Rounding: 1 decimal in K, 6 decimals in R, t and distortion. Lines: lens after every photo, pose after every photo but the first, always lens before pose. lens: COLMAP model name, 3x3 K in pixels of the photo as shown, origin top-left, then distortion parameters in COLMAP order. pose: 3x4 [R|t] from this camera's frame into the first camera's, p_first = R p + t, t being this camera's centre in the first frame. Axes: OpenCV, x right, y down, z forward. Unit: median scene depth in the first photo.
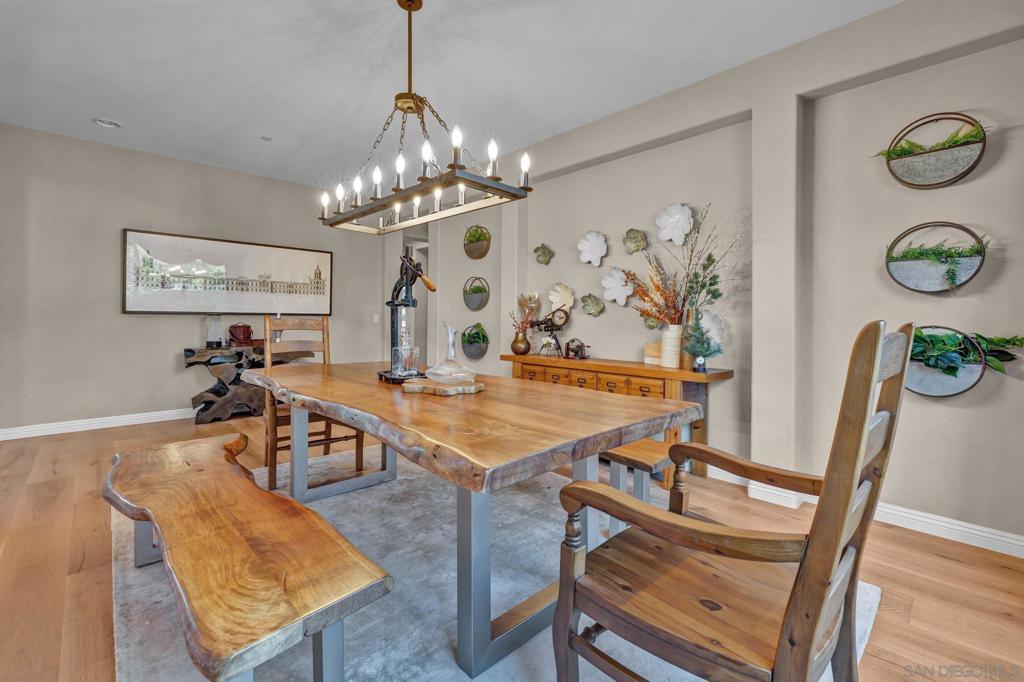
lens RADIAL K [[436.9, 0, 514.0], [0, 436.9, 318.0], [0, 0, 1]] dist [0.000509, 0.000006]
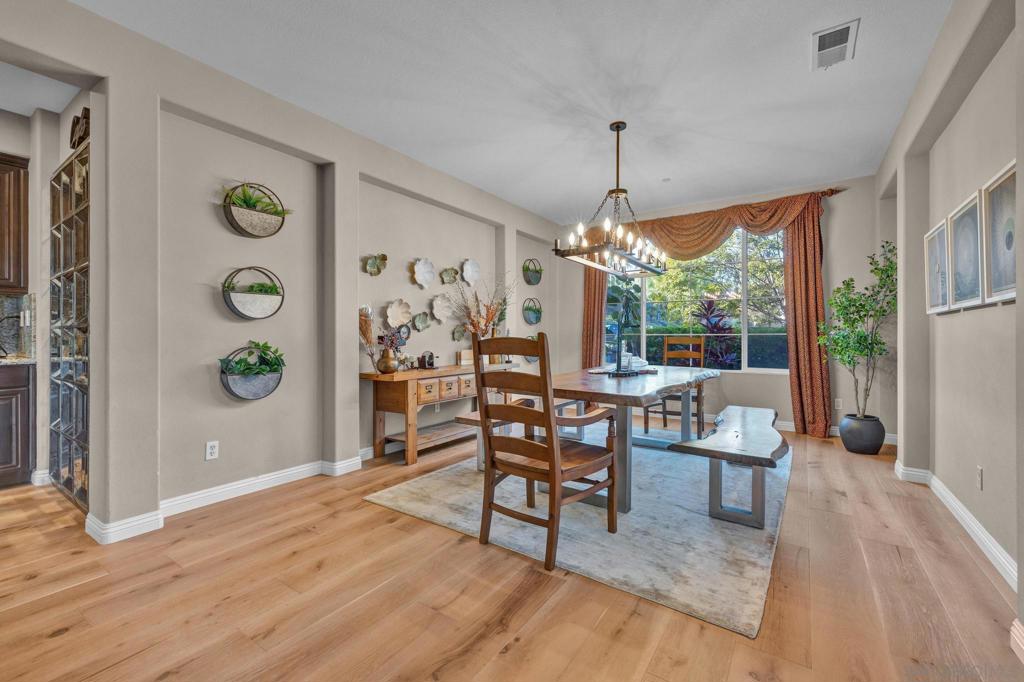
lens RADIAL K [[433.3, 0, 516.7], [0, 433.3, 333.8], [0, 0, 1]] dist [0.001010, -0.000029]
pose [[-0.206634, 0.007265, 0.978391, -1.046343], [0.004630, 0.999968, -0.006448, 0.013203], [-0.978407, 0.003198, -0.206661, 1.049241]]
